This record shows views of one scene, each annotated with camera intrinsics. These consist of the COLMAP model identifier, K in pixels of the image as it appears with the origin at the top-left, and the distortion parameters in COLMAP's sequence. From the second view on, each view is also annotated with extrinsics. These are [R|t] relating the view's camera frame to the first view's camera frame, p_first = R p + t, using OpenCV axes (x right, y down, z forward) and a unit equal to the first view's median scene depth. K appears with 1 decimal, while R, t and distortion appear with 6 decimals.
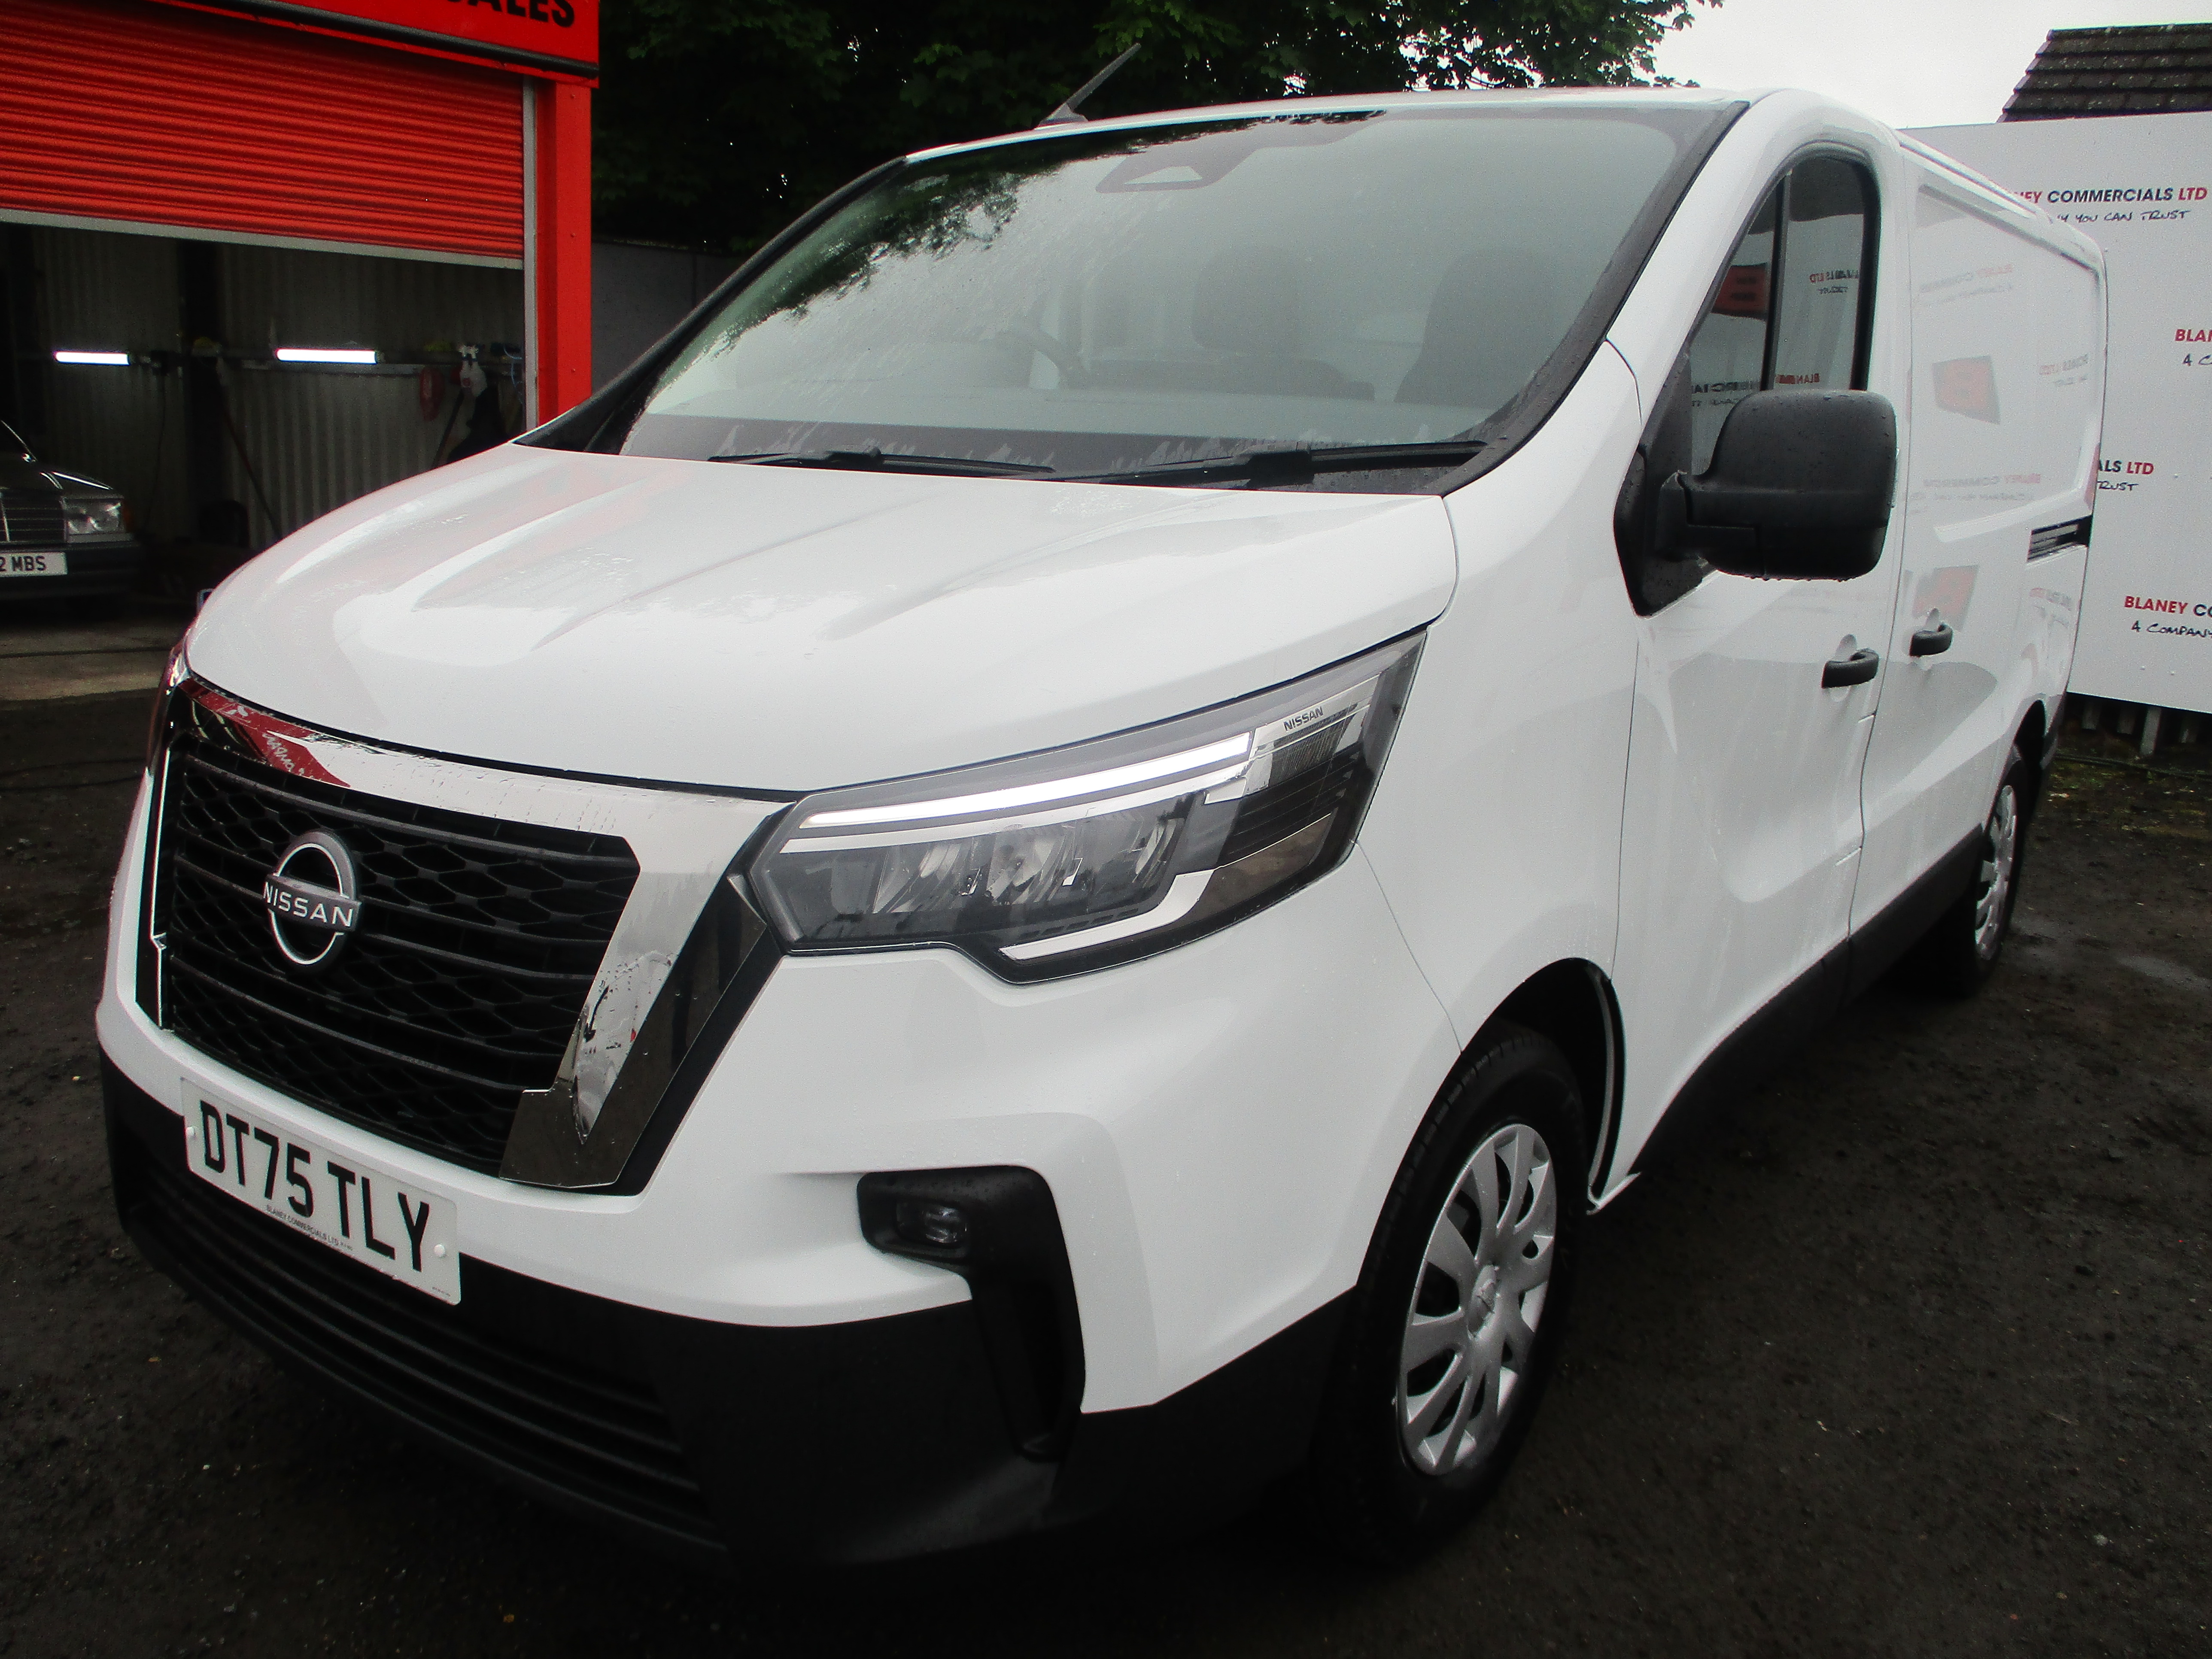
lens RADIAL K [[1845.7, 0, 1043.7], [0, 1845.7, 836.4], [0, 0, 1]] dist [-0.014057, -0.005846]
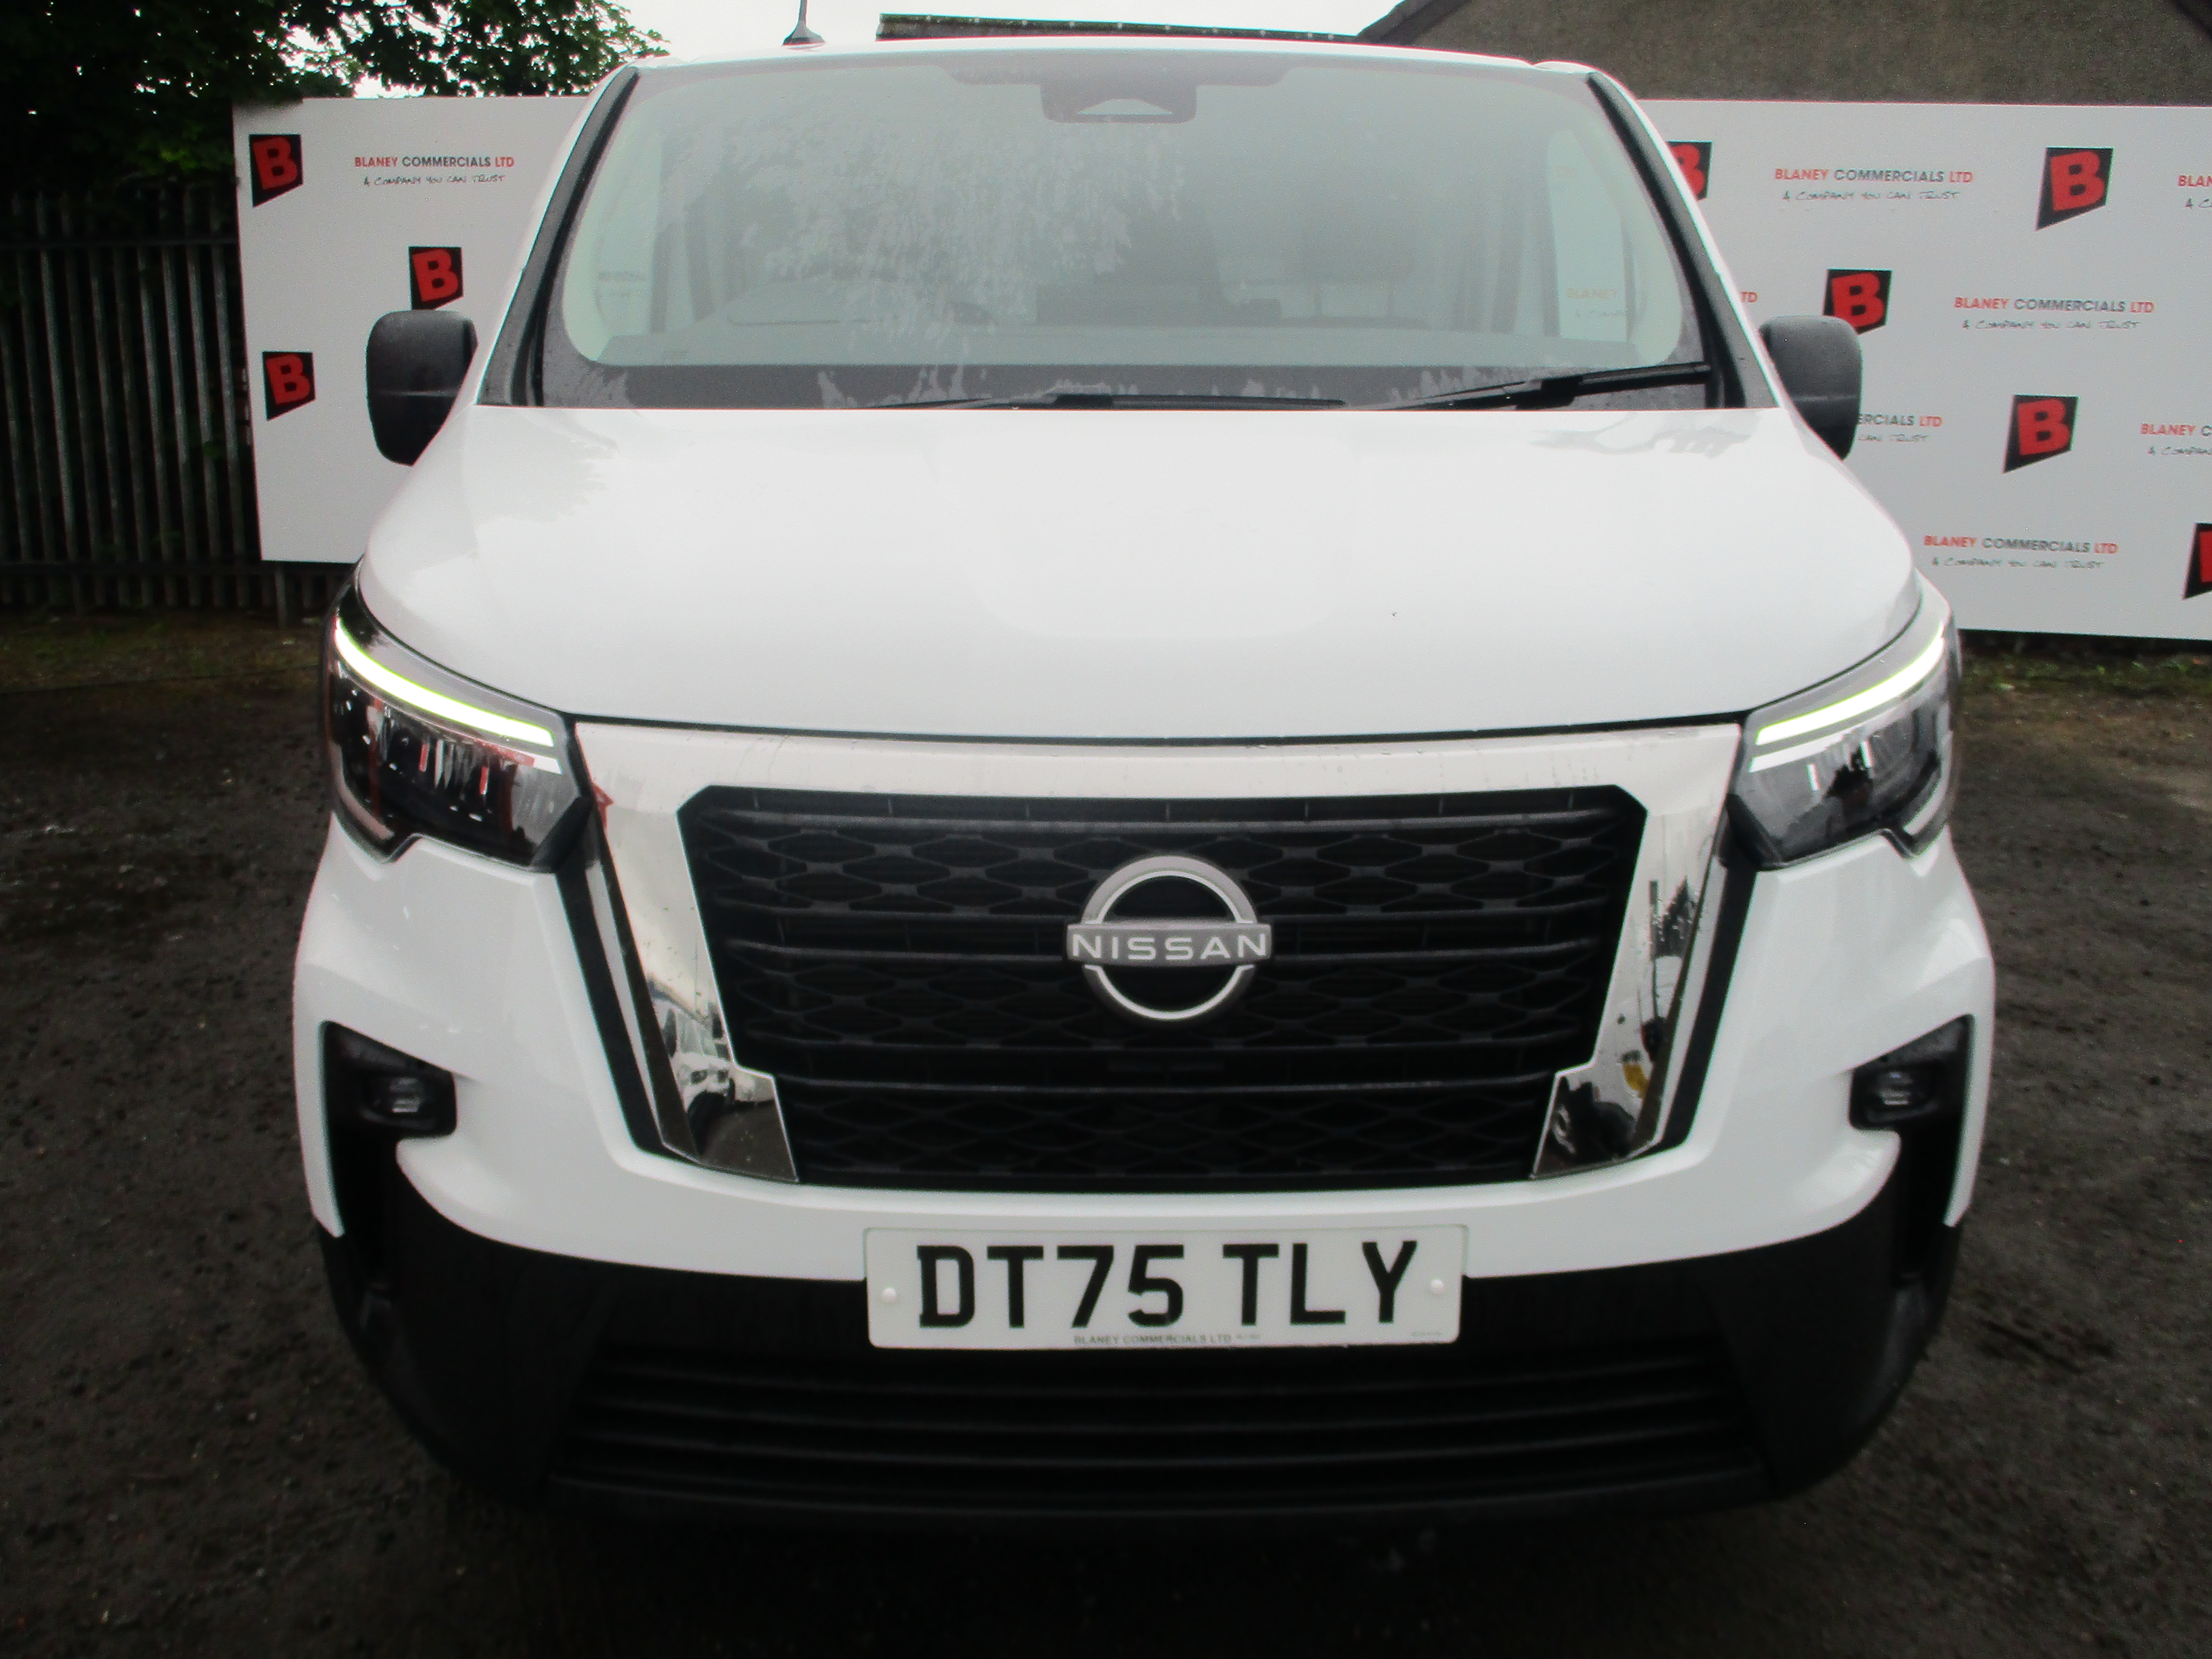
lens RADIAL K [[1845.7, 0, 1092.3], [0, 1845.7, 813.7], [0, 0, 1]] dist [-0.014057, -0.005846]
pose [[0.780255, -0.161529, 0.604244, -0.919121], [0.154203, 0.985935, 0.064443, -0.079462], [-0.606155, 0.042895, 0.794189, 0.369777]]
